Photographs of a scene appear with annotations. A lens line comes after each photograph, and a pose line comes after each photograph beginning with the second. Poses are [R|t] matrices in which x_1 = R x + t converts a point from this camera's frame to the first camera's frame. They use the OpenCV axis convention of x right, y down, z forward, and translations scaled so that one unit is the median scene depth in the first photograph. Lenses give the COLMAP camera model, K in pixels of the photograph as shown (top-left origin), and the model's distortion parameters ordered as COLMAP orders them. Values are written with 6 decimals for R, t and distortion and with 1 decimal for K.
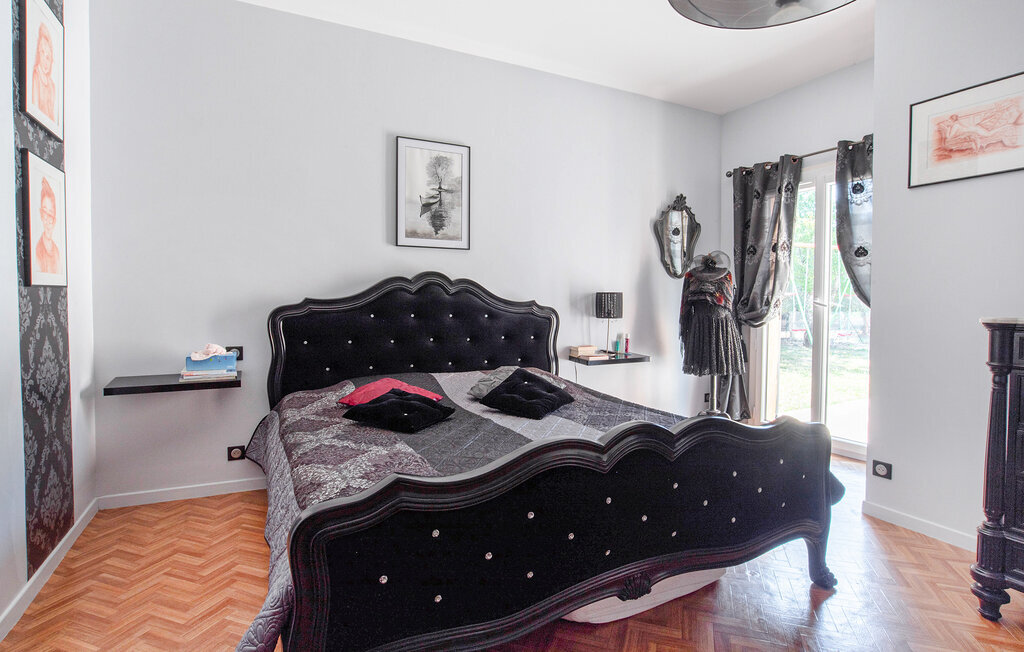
lens RADIAL K [[516.2, 0, 512.9], [0, 516.2, 317.2], [0, 0, 1]] dist [-0.054473, 0.022921]
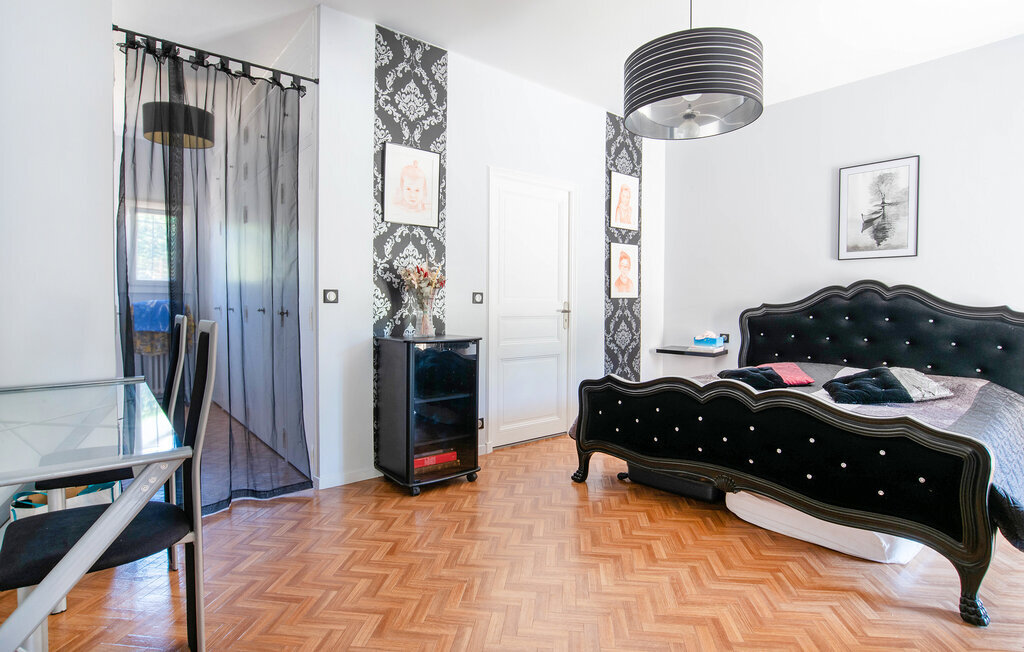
lens RADIAL K [[532.7, 0, 511.8], [0, 532.7, 305.8], [0, 0, 1]] dist [-0.001781, -0.000322]
pose [[0.218311, 0.001423, -0.975878, 0.811252], [-0.036914, 0.999295, -0.006801, 0.005046], [0.975181, 0.037508, 0.218209, -0.013434]]
